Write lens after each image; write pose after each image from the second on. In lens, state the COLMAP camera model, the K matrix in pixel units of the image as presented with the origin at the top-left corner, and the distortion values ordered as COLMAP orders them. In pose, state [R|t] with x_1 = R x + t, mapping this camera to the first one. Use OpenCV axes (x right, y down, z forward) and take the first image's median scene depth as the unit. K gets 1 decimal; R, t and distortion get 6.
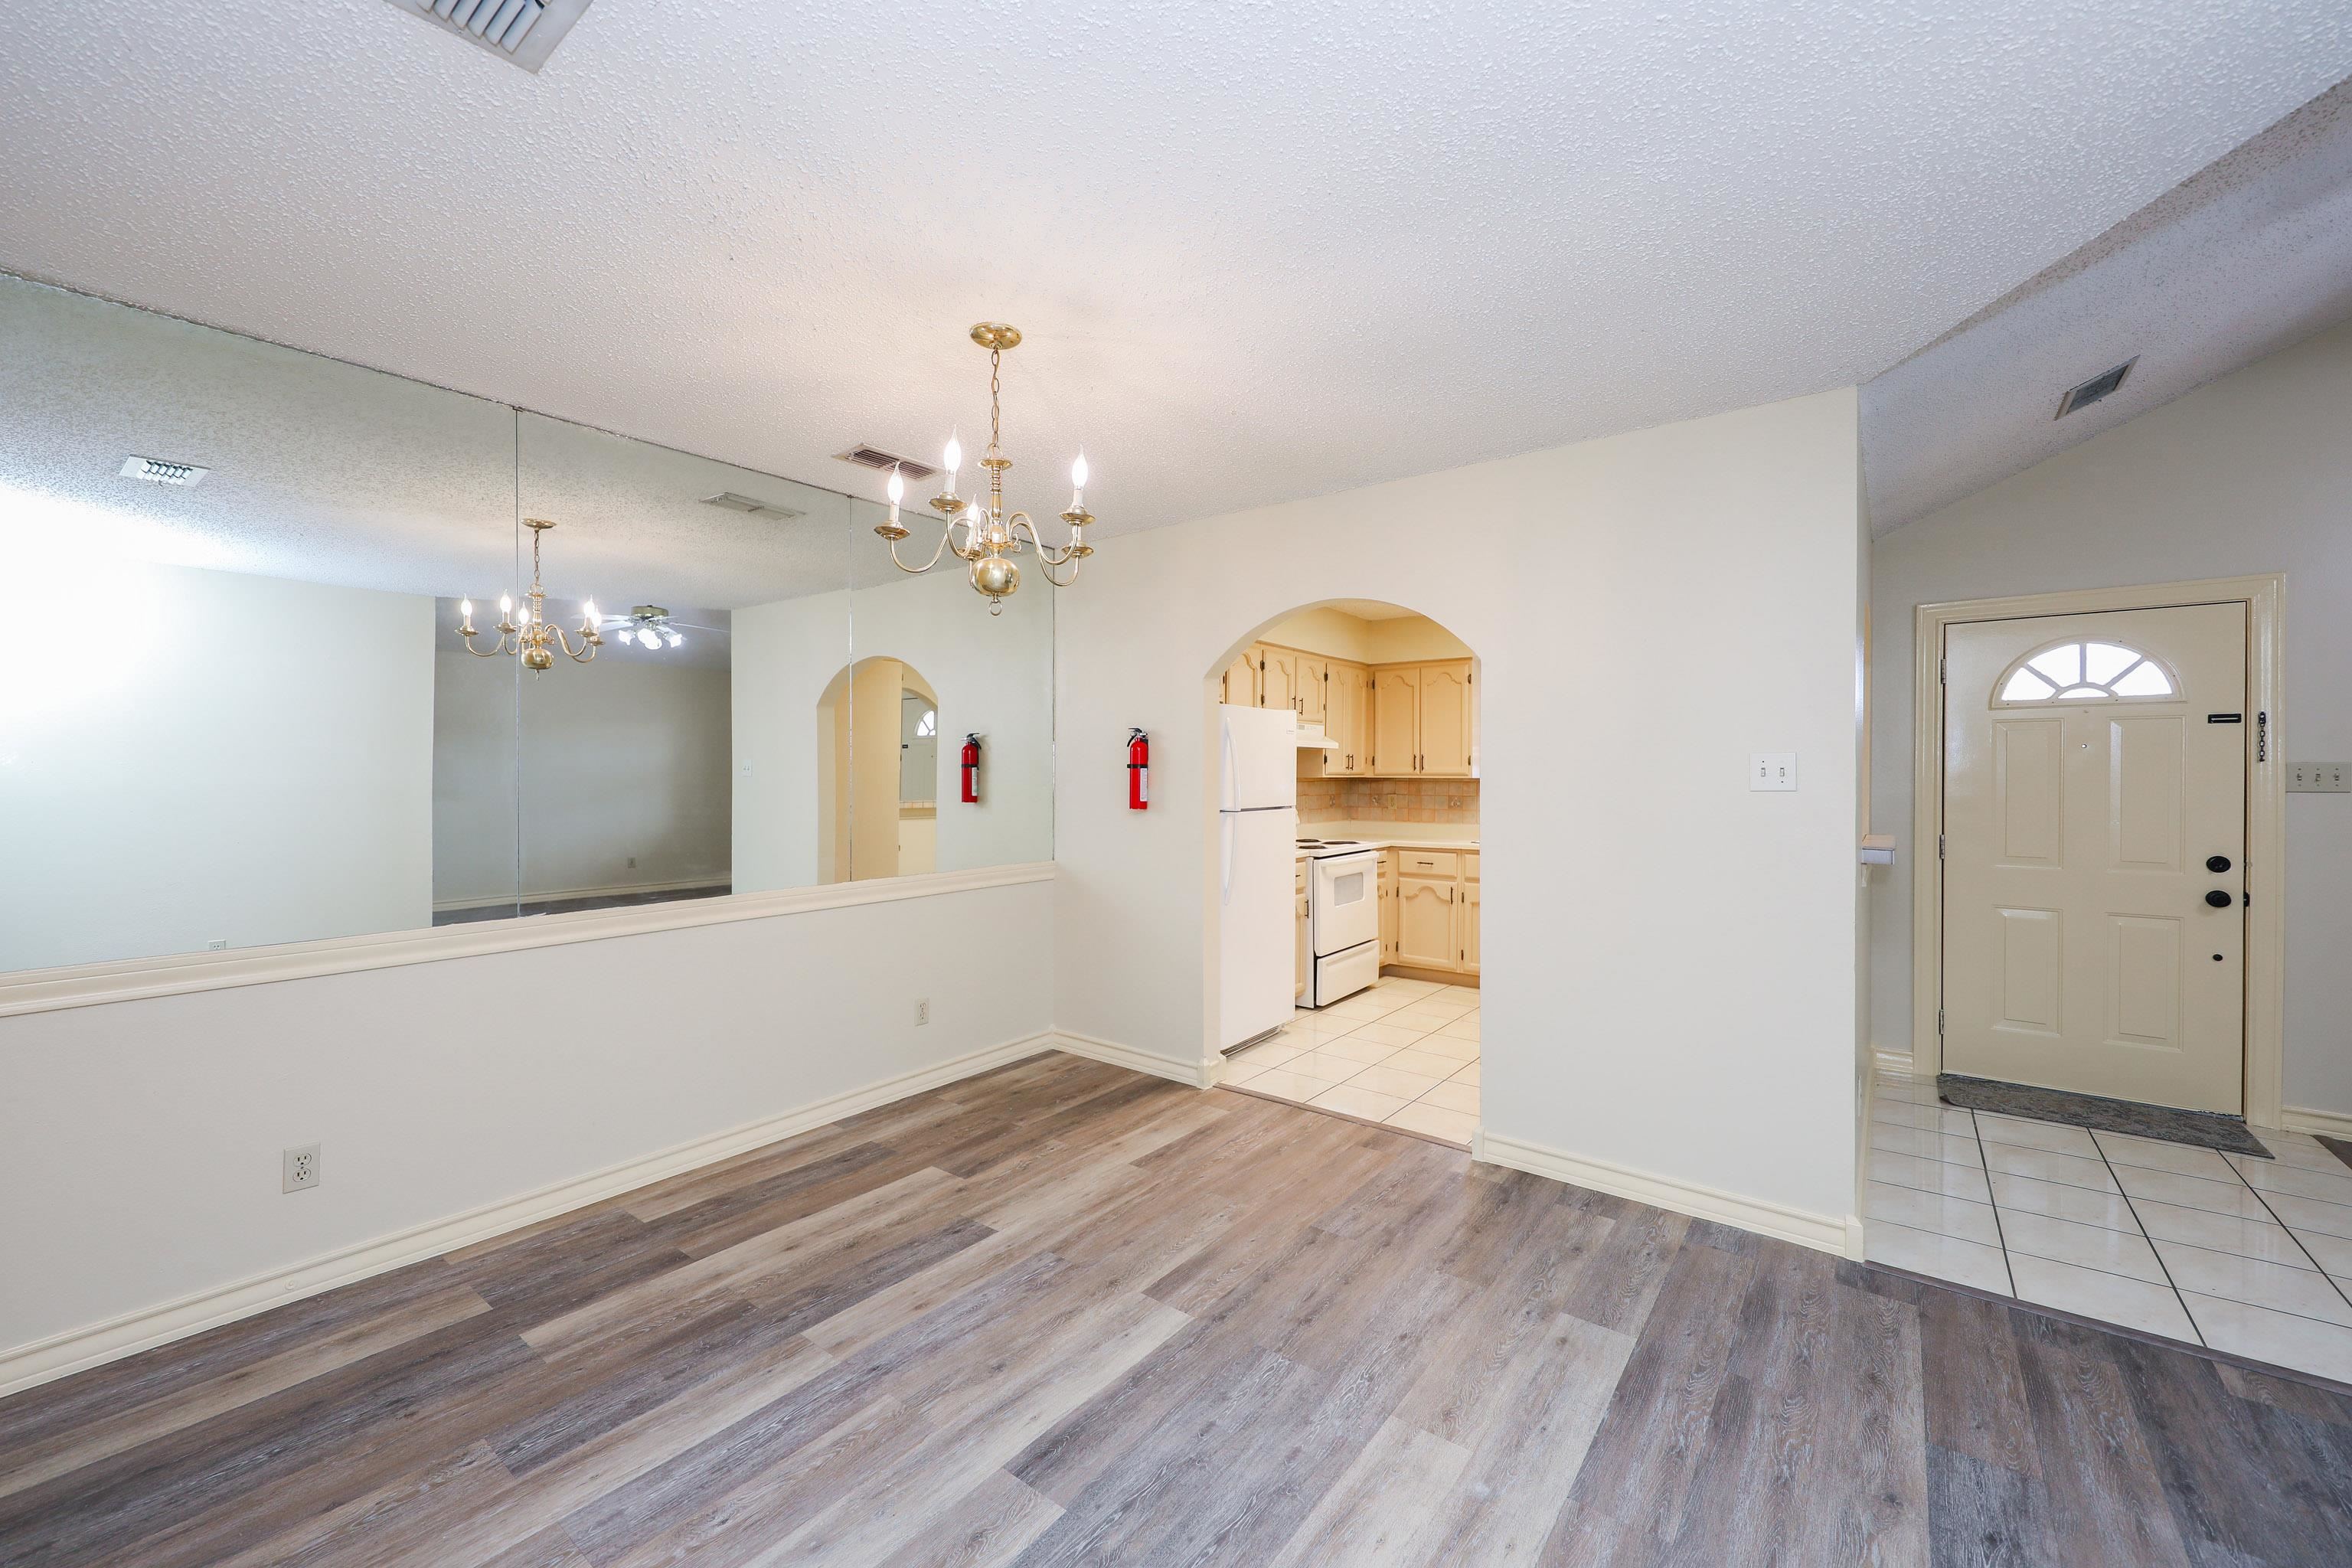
lens RADIAL K [[928.7, 0, 1177.6], [0, 928.7, 779.7], [0, 0, 1]] dist [0.012917, -0.005920]
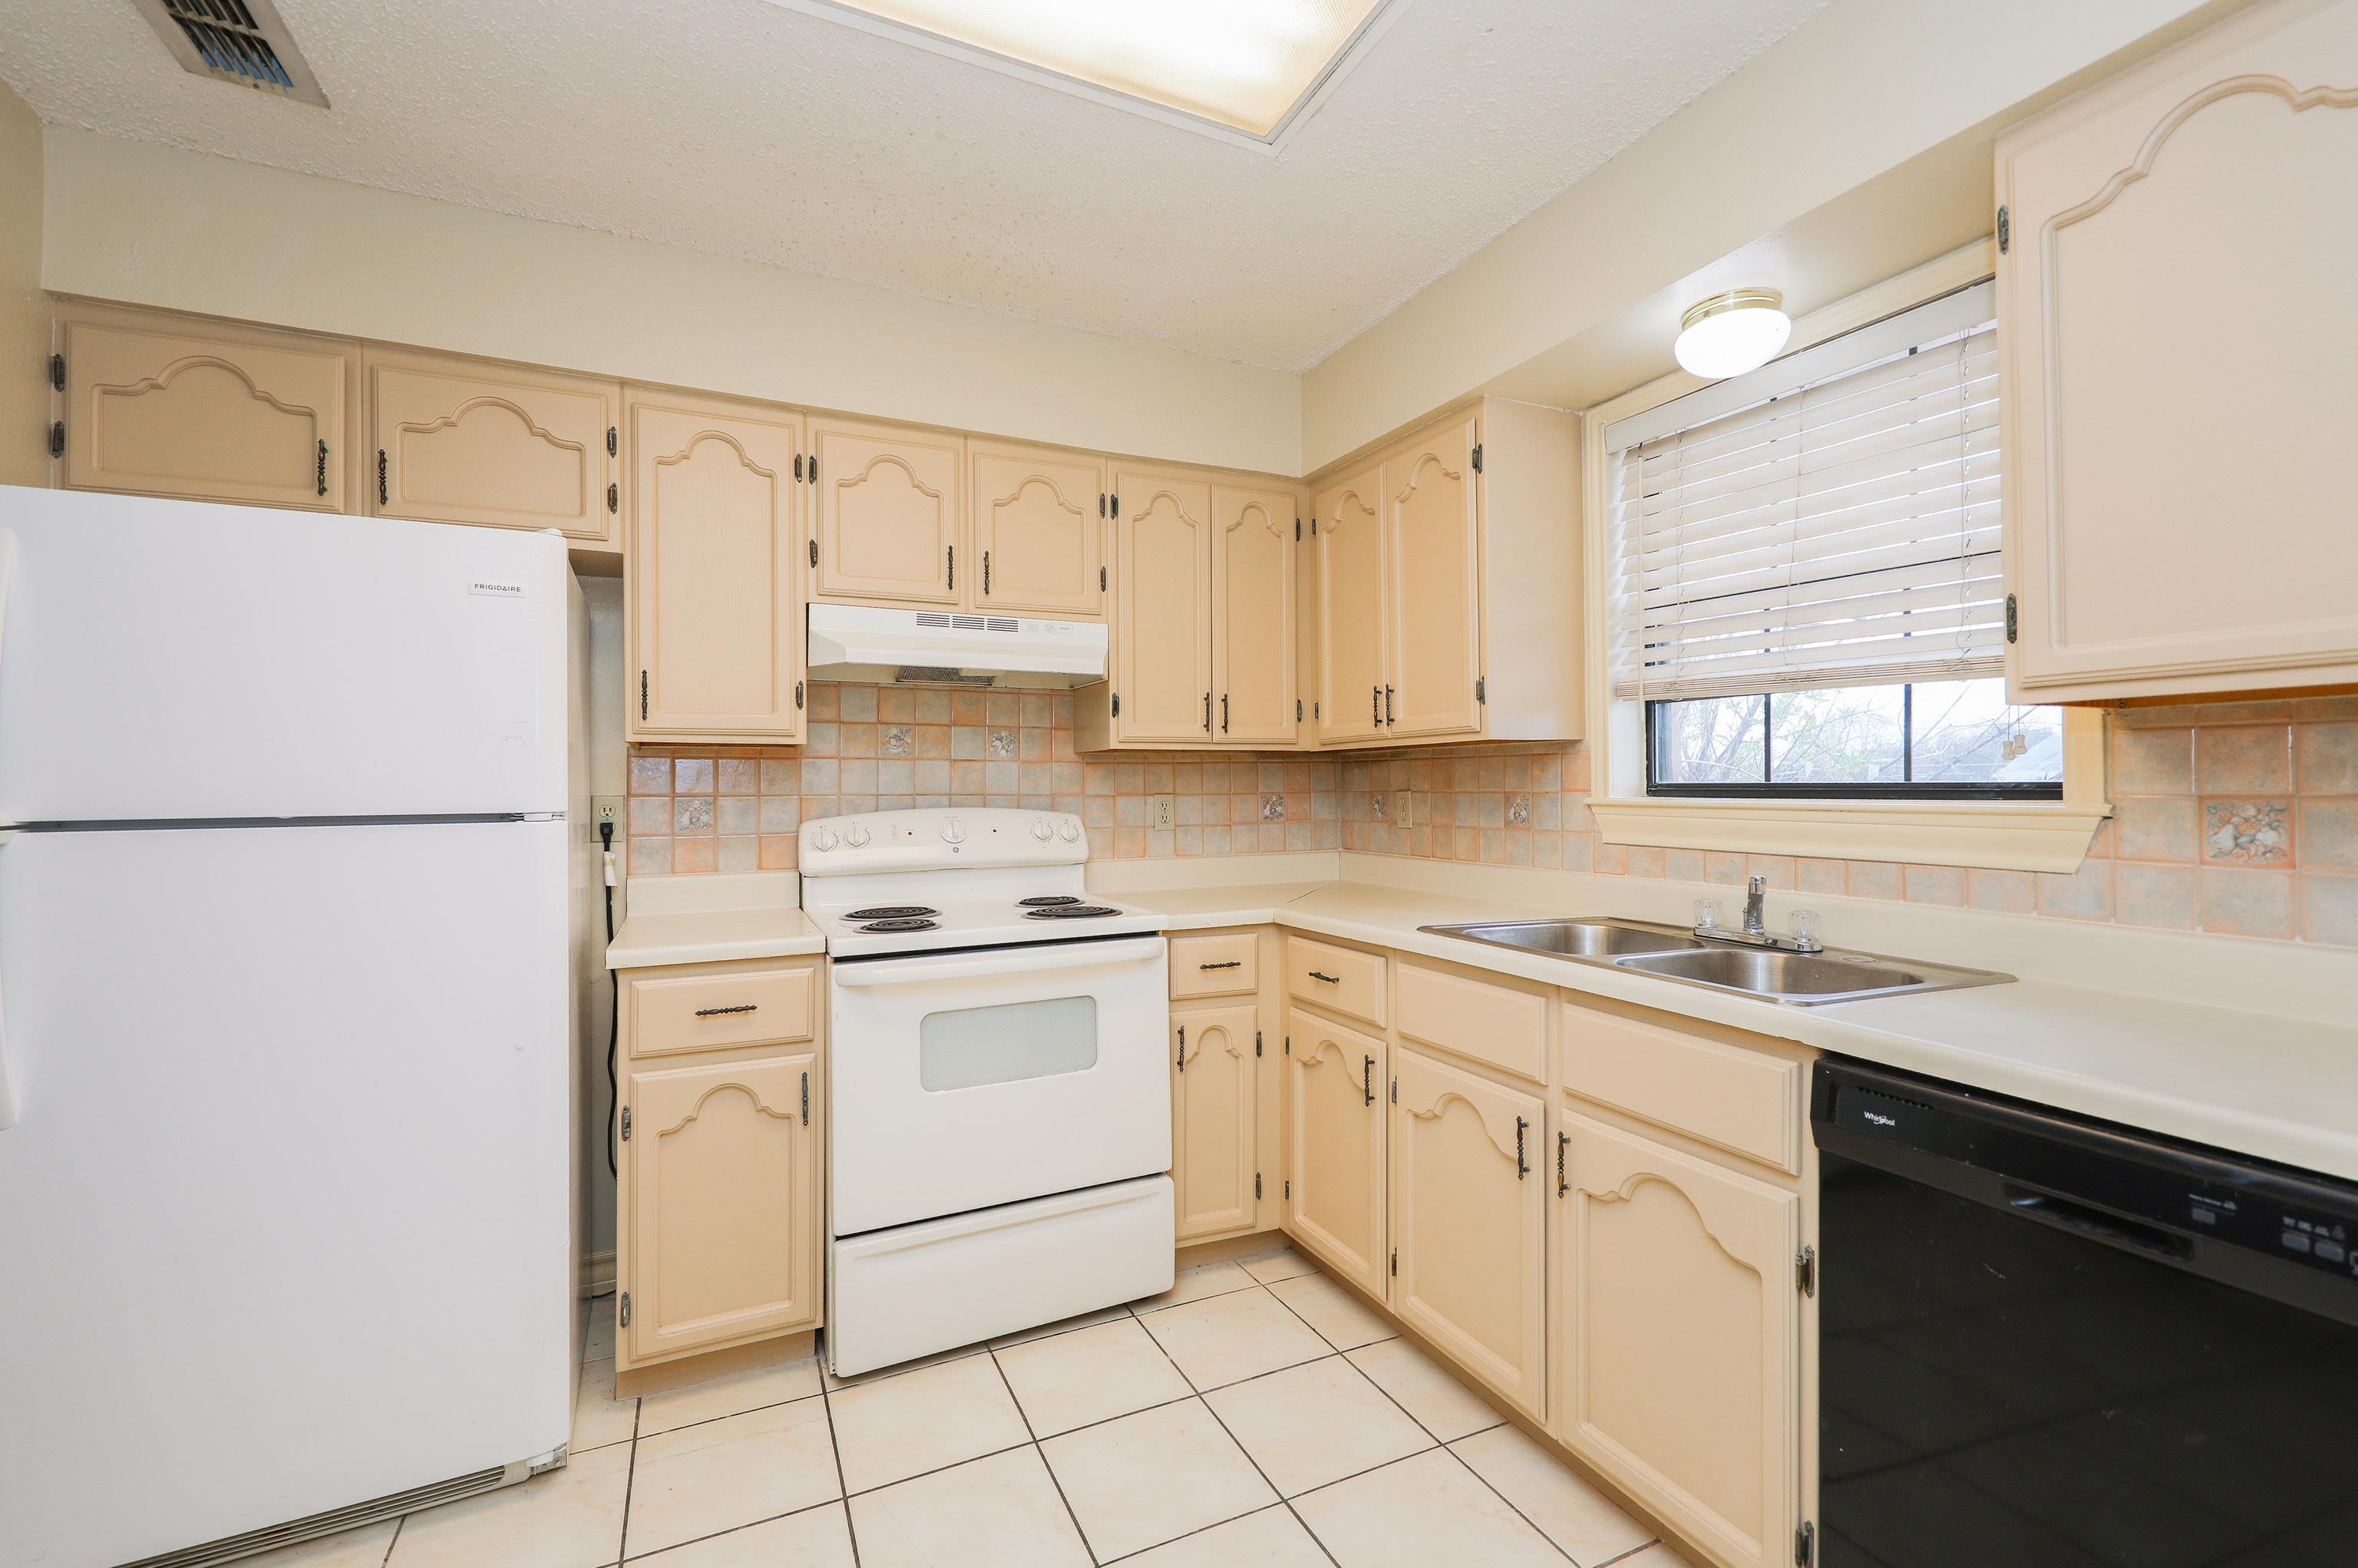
lens RADIAL K [[1004.9, 0, 1179.0], [0, 1004.9, 784.0], [0, 0, 1]] dist [0.001835, -0.000231]
pose [[0.892312, -0.009997, -0.451309, 0.875505], [0.005671, 0.999924, -0.010937, 0.041711], [0.451384, 0.007200, 0.892301, 1.387637]]
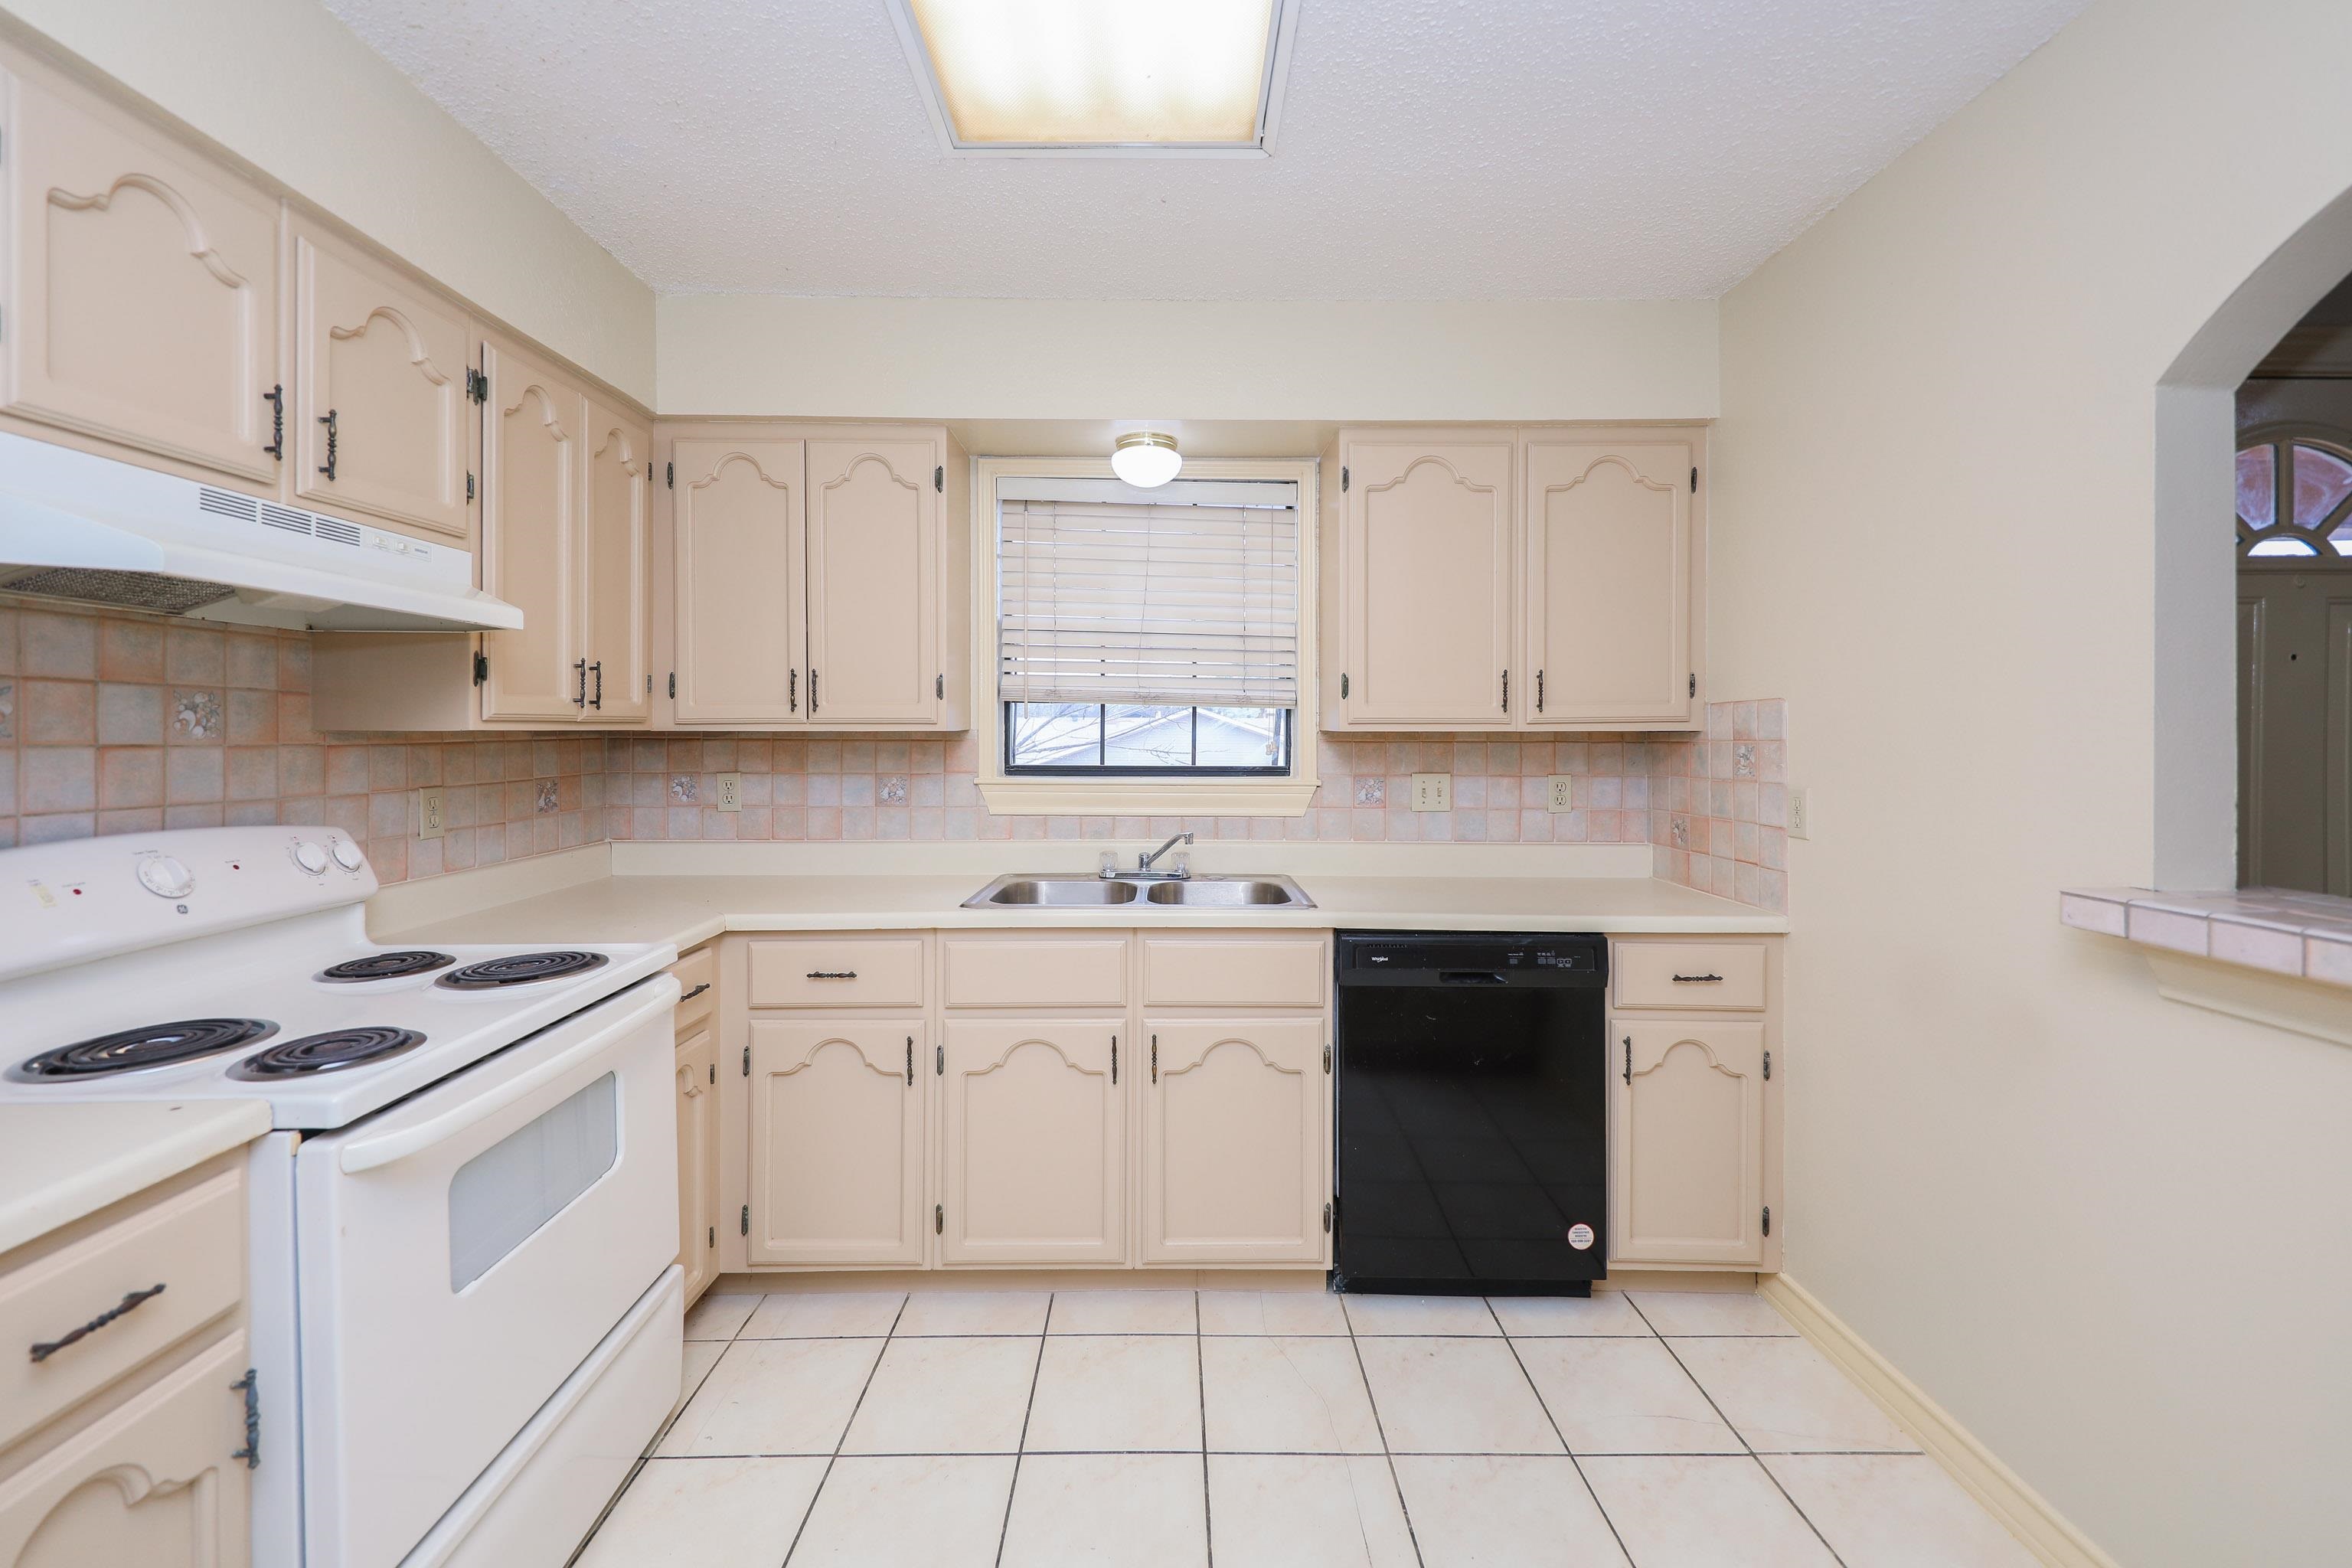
lens RADIAL K [[939.3, 0, 1173.3], [0, 939.3, 746.8], [0, 0, 1]] dist [0.013908, -0.006515]
pose [[0.785584, -0.012221, 0.618635, 0.331074], [0.005946, 0.999908, 0.012203, 0.000860], [-0.618727, -0.005907, 0.785584, 1.424039]]
